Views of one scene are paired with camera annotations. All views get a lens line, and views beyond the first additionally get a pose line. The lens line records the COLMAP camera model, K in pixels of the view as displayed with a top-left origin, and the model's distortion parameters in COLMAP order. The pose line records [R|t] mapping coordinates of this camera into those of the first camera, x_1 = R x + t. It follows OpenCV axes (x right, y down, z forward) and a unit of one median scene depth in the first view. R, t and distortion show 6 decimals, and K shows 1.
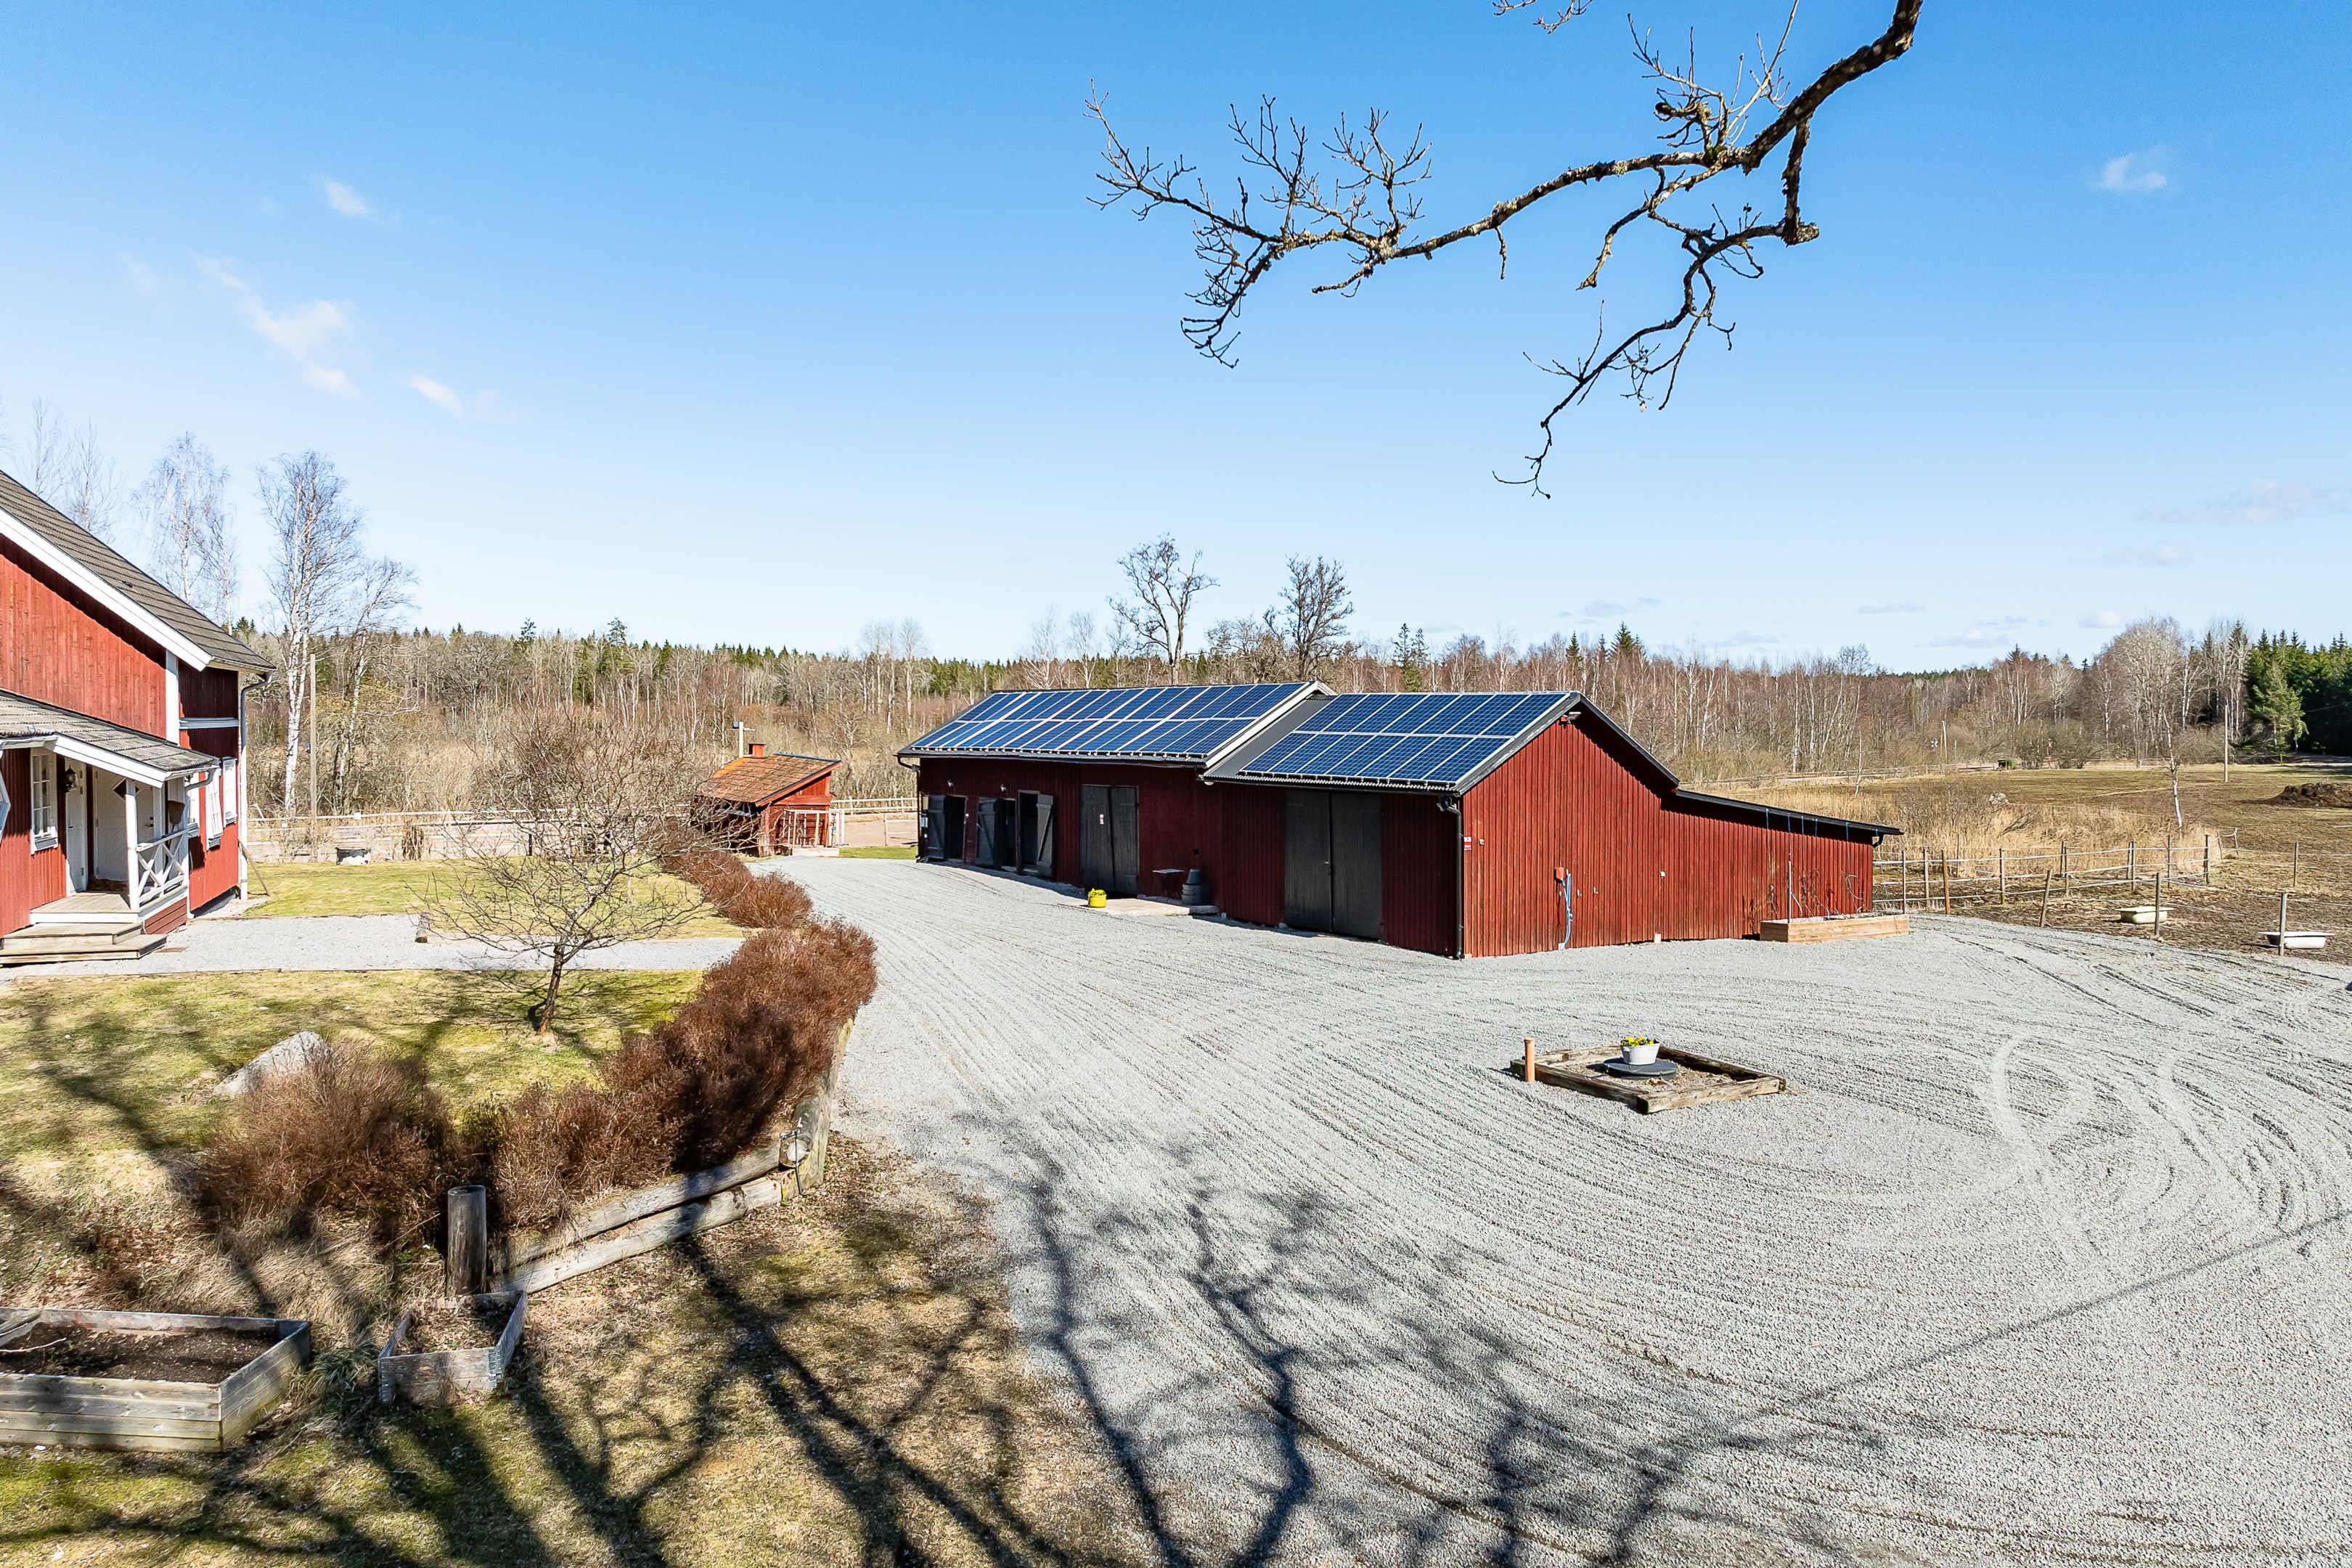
lens RADIAL K [[1646.2, 0, 1206.5], [0, 1646.2, 748.4], [0, 0, 1]] dist [-0.031649, -0.001627]
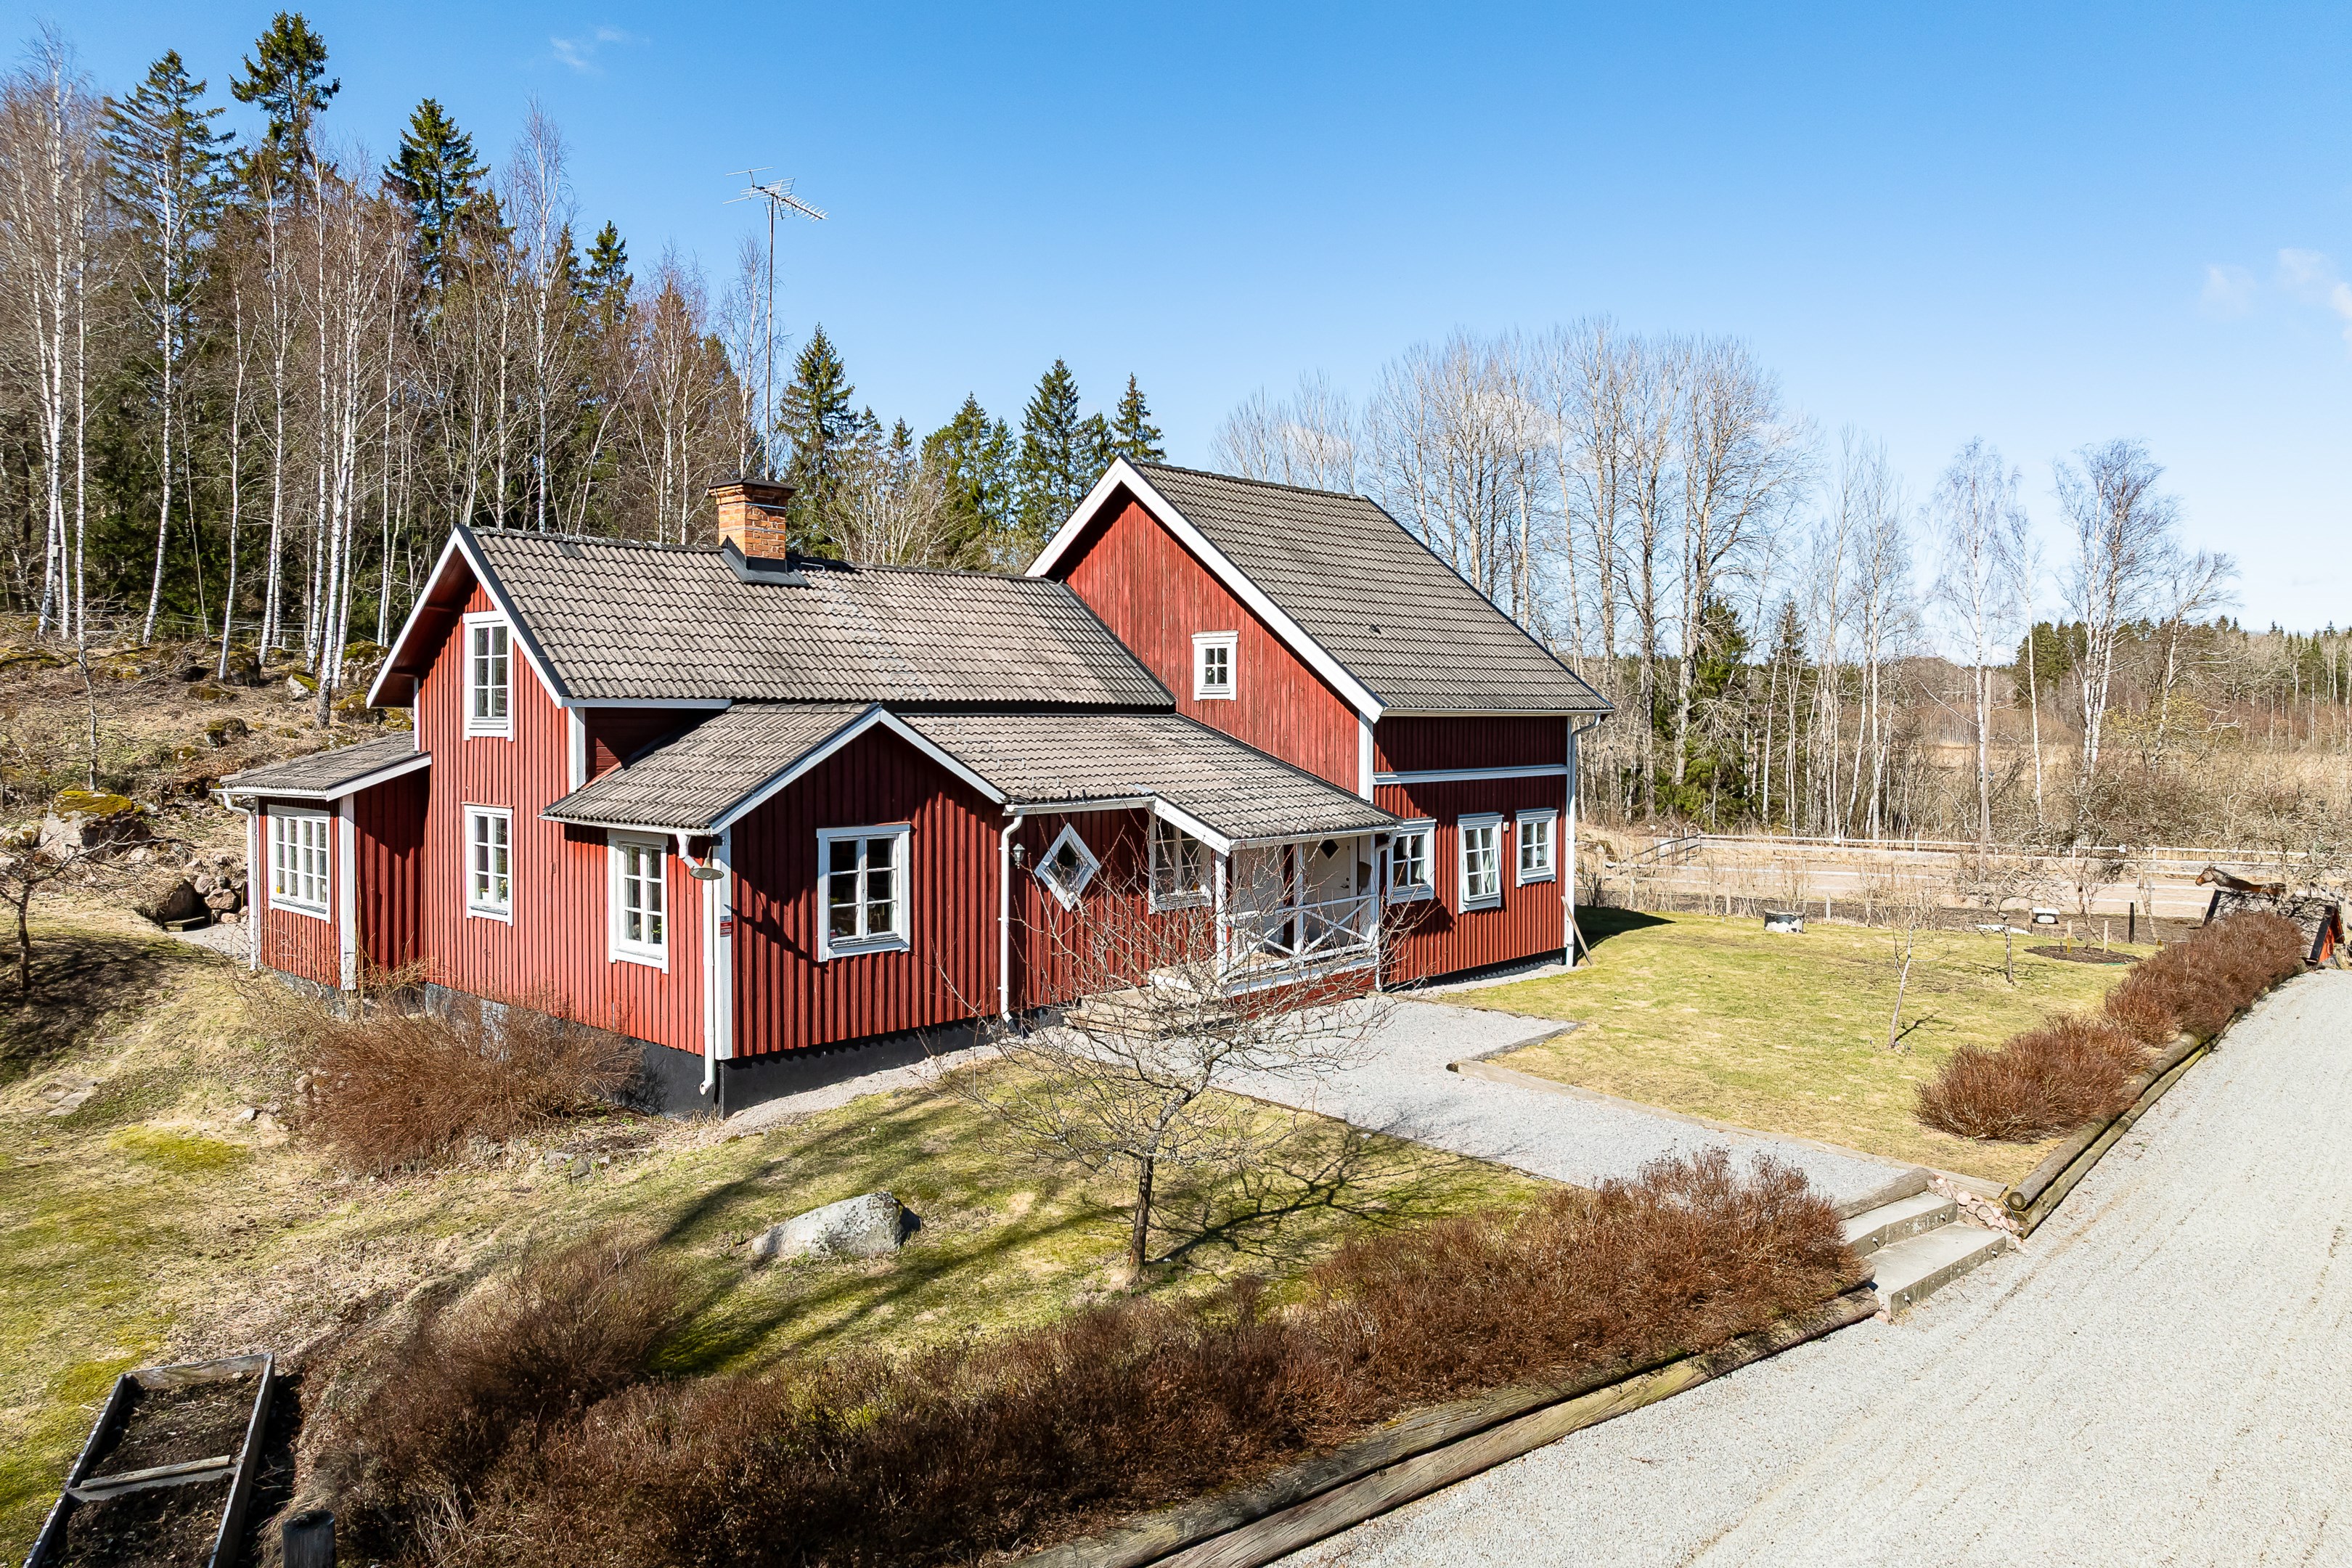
lens RADIAL K [[1649.2, 0, 1217.9], [0, 1649.2, 742.9], [0, 0, 1]] dist [-0.033055, -0.010018]
pose [[0.437190, 0.011695, -0.899293, 0.103449], [-0.014133, 0.999881, 0.006132, -0.024432], [0.899258, 0.010028, 0.437304, 0.310709]]
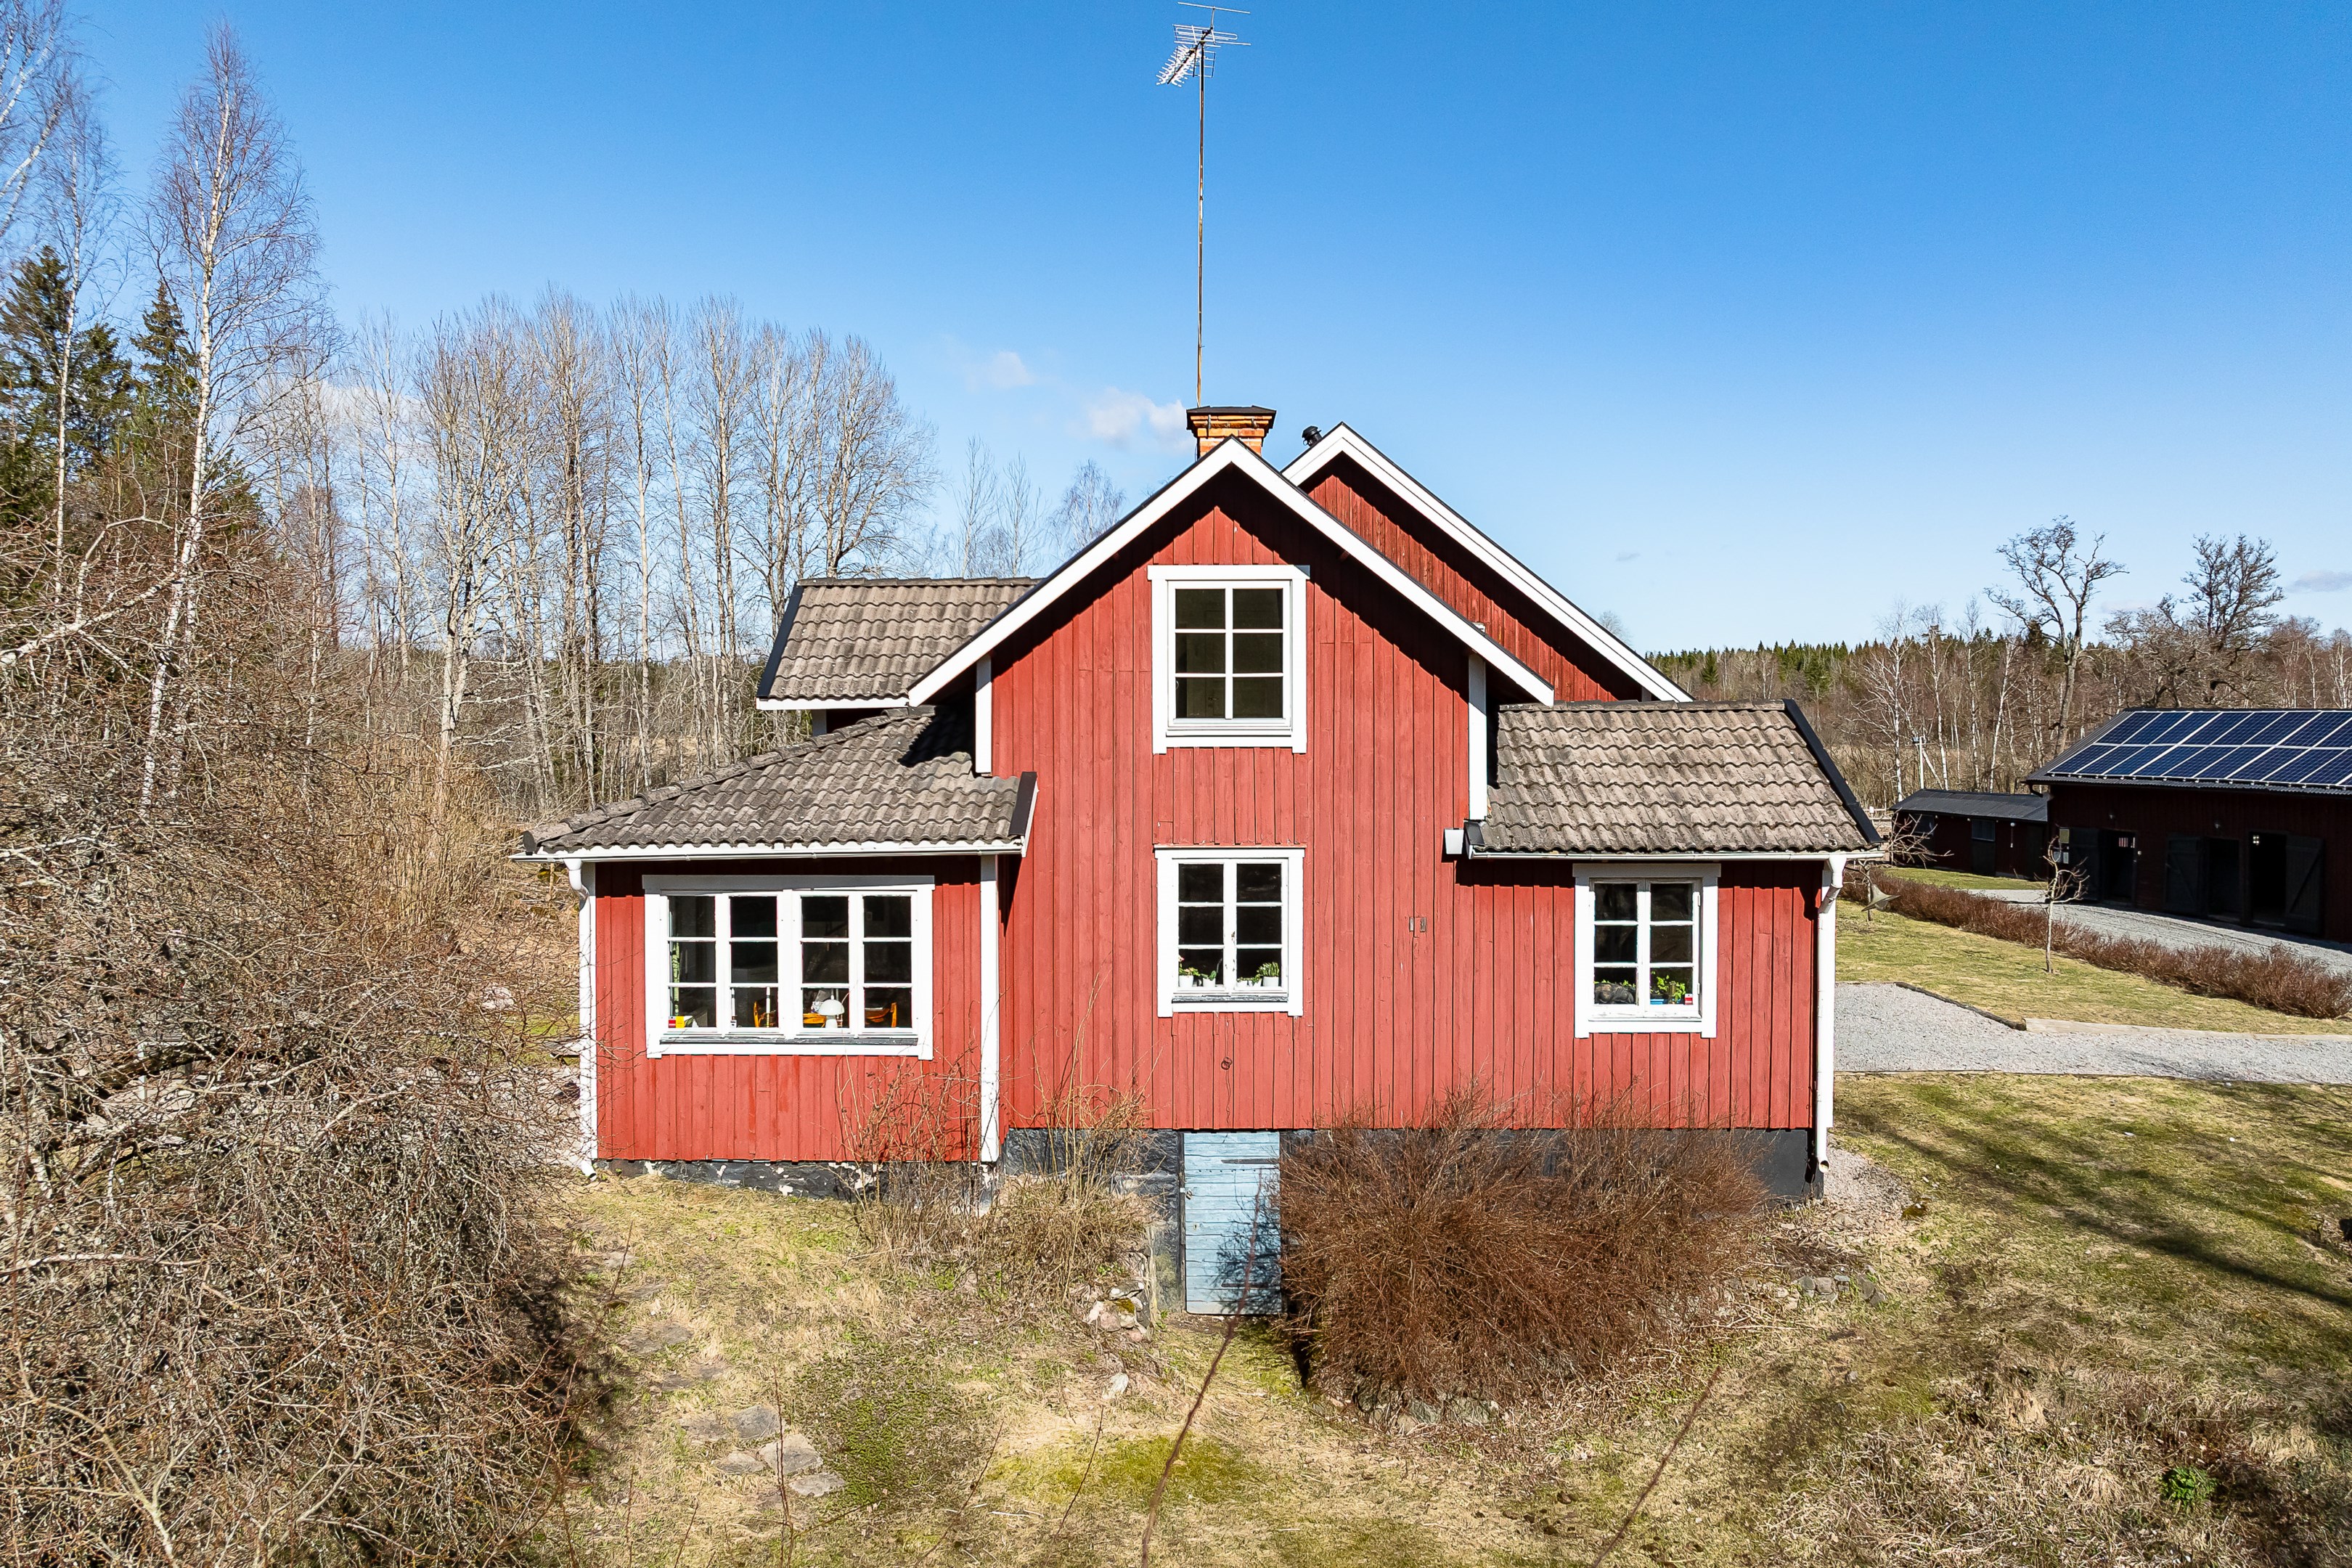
lens RADIAL K [[1646.2, 0, 1206.5], [0, 1646.2, 748.4], [0, 0, 1]] dist [-0.031649, -0.001627]
pose [[0.930464, 0.003729, -0.366364, -0.320515], [-0.001919, 0.999984, 0.005305, -0.020589], [0.366378, -0.004233, 0.930456, 0.013663]]
